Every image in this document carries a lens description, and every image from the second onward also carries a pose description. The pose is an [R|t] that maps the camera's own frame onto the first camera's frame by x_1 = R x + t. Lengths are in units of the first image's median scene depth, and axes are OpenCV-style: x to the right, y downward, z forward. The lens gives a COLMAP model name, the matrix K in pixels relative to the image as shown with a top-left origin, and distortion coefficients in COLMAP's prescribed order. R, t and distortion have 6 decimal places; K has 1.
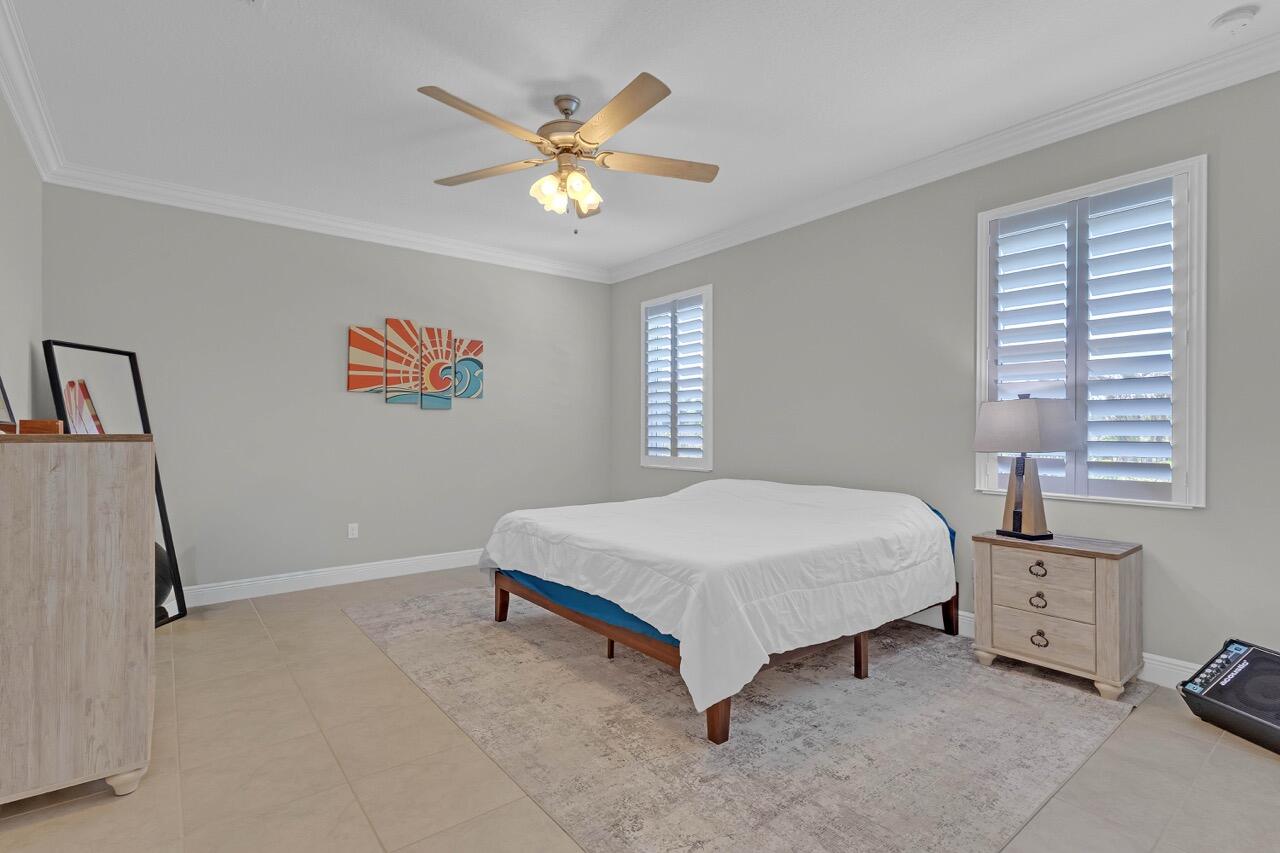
lens RADIAL K [[607.9, 0, 632.2], [0, 607.9, 428.2], [0, 0, 1]] dist [-0.000897, -0.000053]
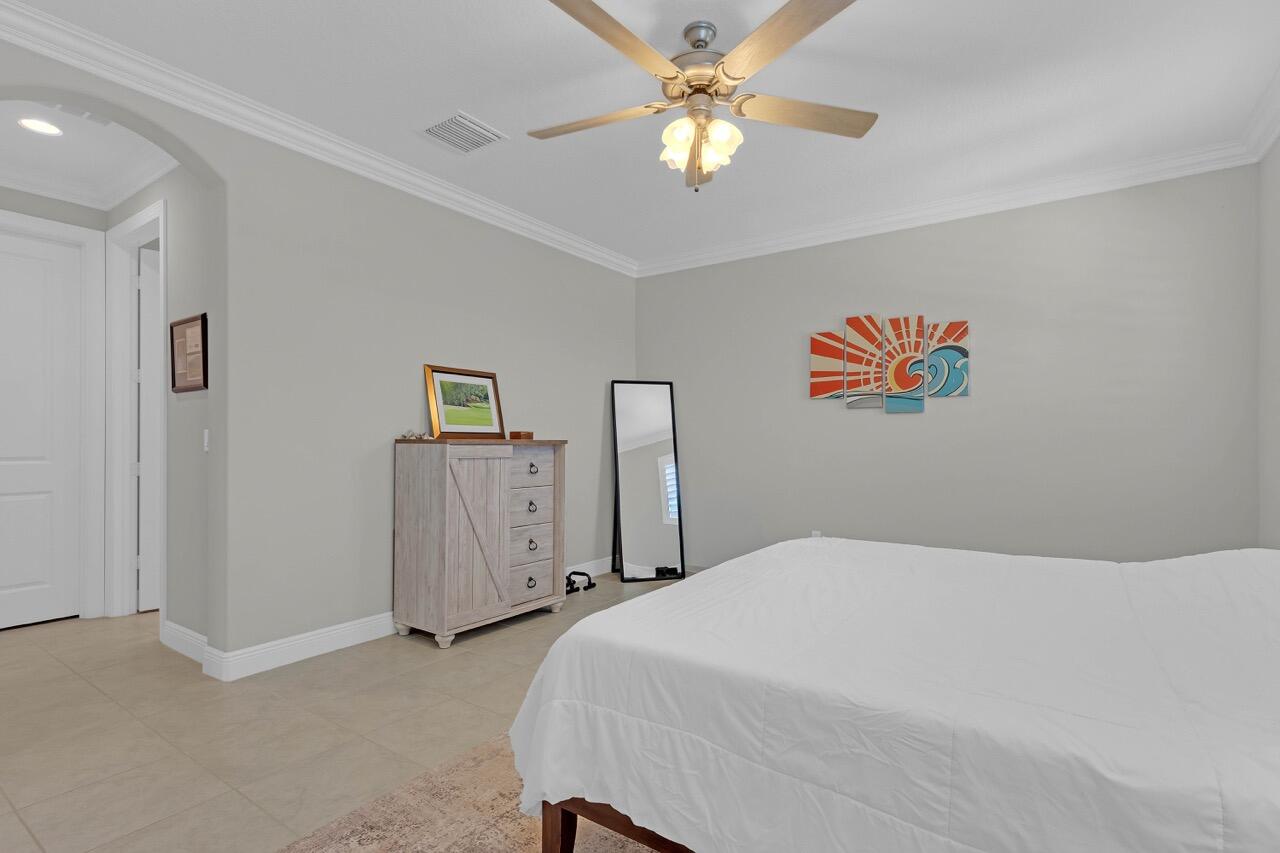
lens RADIAL K [[607.9, 0, 632.2], [0, 607.9, 428.2], [0, 0, 1]] dist [-0.000897, -0.000053]
pose [[0.292291, -0.015686, -0.956201, 0.387323], [0.003152, 0.999876, -0.015439, 0.002520], [0.956324, 0.001499, 0.292304, 0.400924]]
